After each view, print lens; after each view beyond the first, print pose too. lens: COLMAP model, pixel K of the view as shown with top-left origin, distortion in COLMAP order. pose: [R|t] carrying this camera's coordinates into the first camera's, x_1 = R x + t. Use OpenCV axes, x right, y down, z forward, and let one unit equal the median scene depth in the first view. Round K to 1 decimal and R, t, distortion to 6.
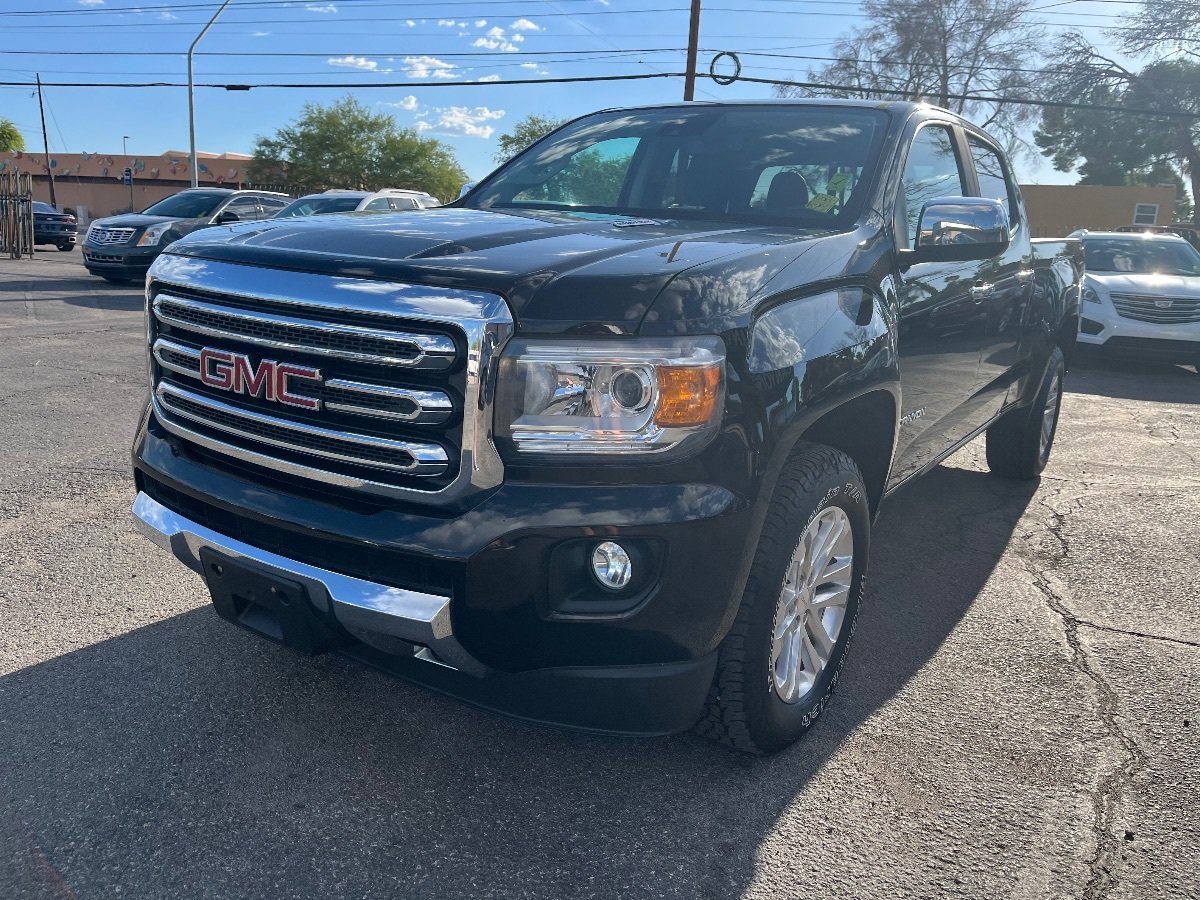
lens RADIAL K [[915.9, 0, 612.2], [0, 915.9, 440.2], [0, 0, 1]] dist [0.069536, -0.106365]
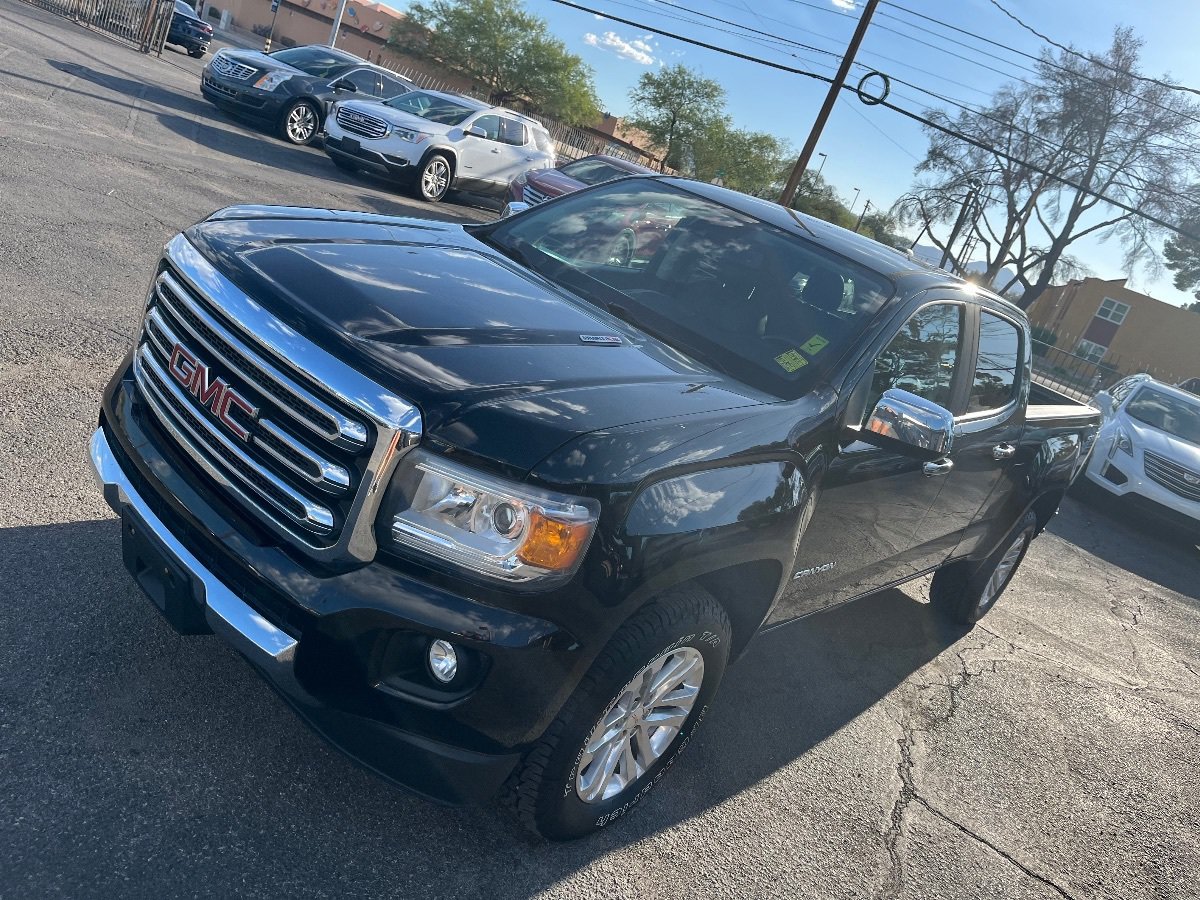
lens RADIAL K [[918.2, 0, 612.6], [0, 918.2, 424.9], [0, 0, 1]] dist [0.075101, -0.114008]
pose [[0.945581, 0.323552, -0.034500, 0.023992], [-0.322040, 0.945748, 0.043022, -0.042742], [0.046548, -0.029570, 0.998478, -0.018849]]
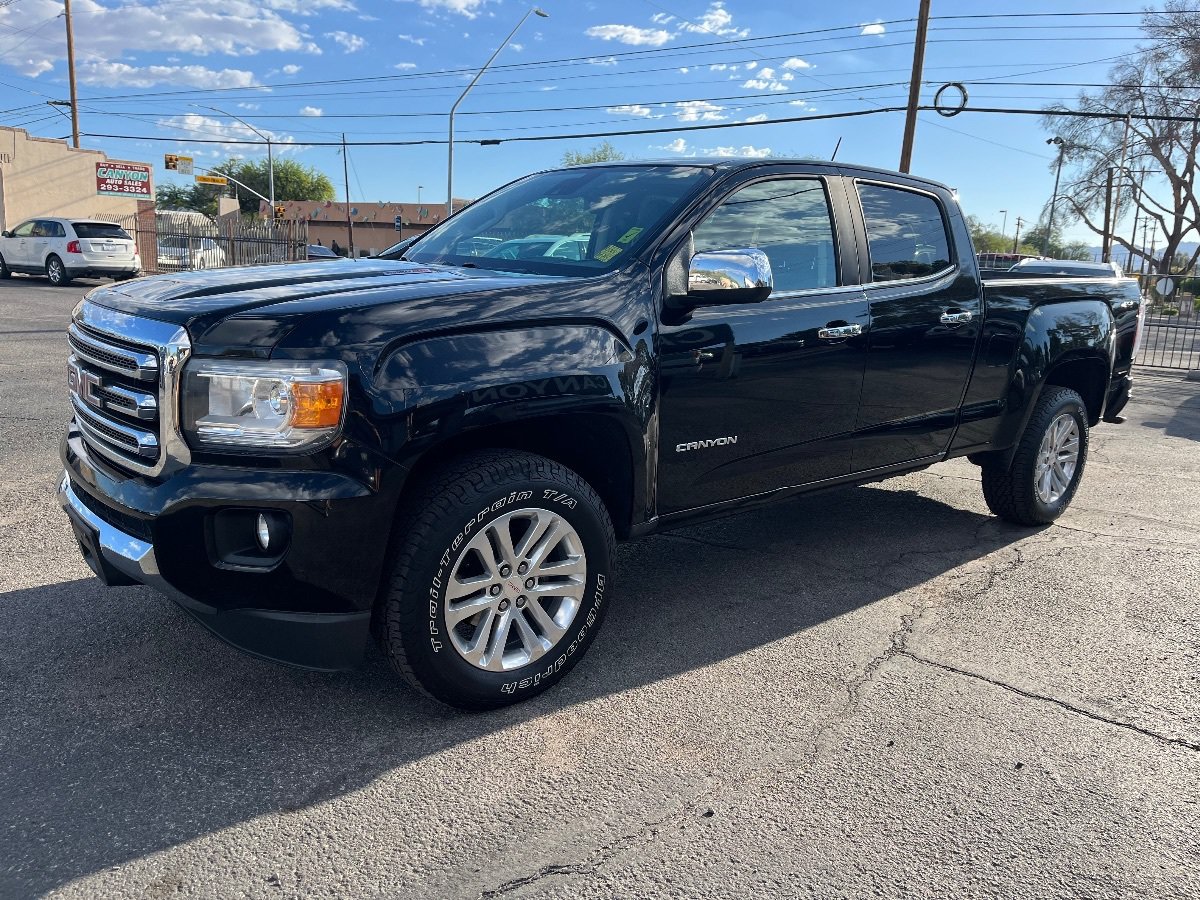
lens RADIAL K [[918.2, 0, 612.6], [0, 918.2, 424.9], [0, 0, 1]] dist [0.075101, -0.114008]
pose [[0.961781, 0.040481, -0.270811, 0.143036], [-0.054874, 0.997443, -0.045786, 0.003137], [0.268265, 0.058896, 0.961543, -0.026656]]
